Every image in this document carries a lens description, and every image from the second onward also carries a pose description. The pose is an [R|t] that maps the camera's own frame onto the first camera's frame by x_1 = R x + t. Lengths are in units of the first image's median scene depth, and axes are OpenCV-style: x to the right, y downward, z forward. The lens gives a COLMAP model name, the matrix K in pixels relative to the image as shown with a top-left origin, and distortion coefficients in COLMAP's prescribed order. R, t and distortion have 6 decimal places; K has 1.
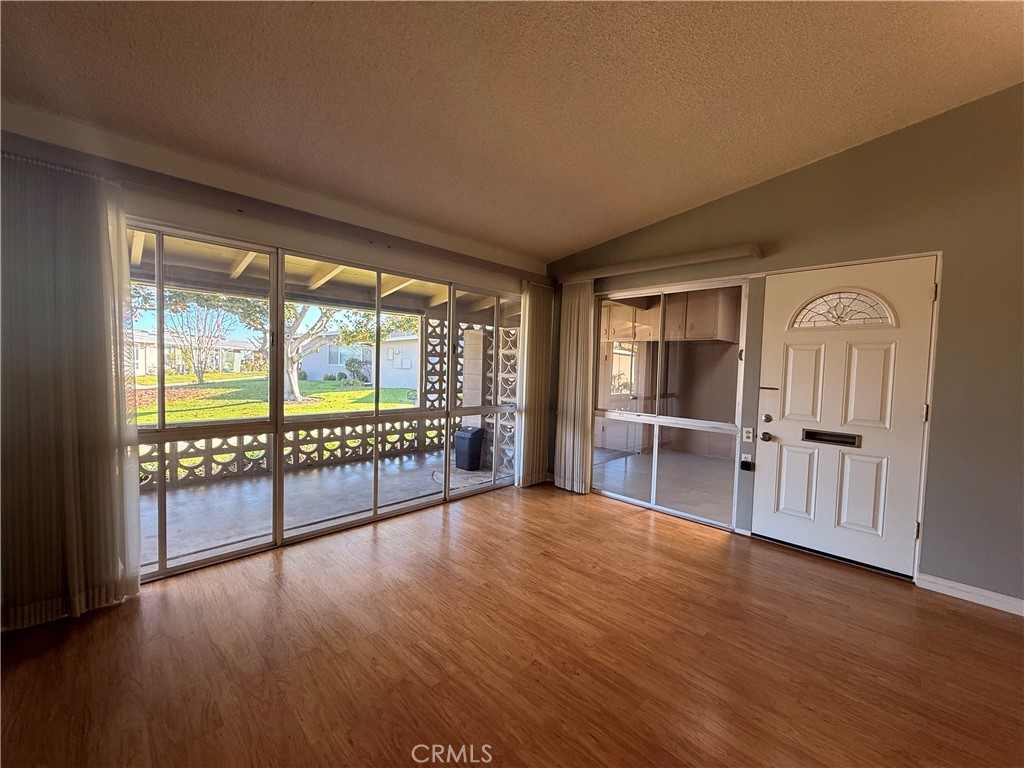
lens RADIAL K [[406.5, 0, 513.0], [0, 406.5, 384.3], [0, 0, 1]] dist [0.000328, 0.000172]
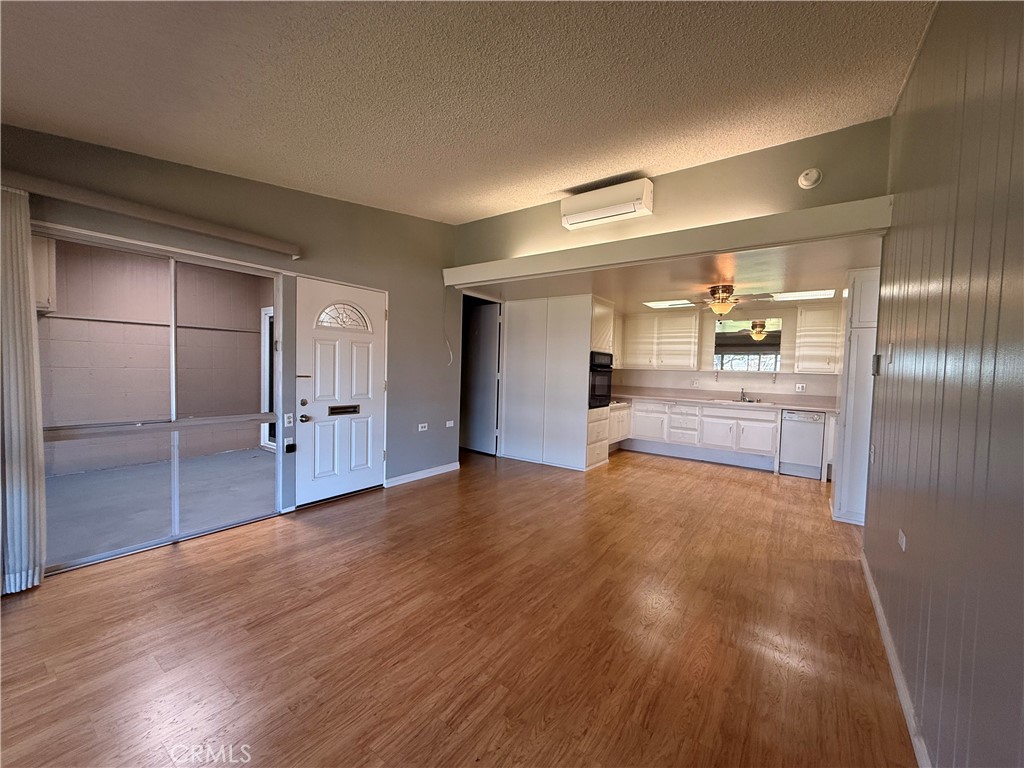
lens RADIAL K [[406.5, 0, 513.0], [0, 406.5, 384.3], [0, 0, 1]] dist [0.000328, 0.000172]
pose [[-0.149595, -0.072524, 0.986084, -0.640057], [0.014716, 0.997033, 0.075562, -0.049321], [-0.988638, 0.025815, -0.148084, 0.627085]]
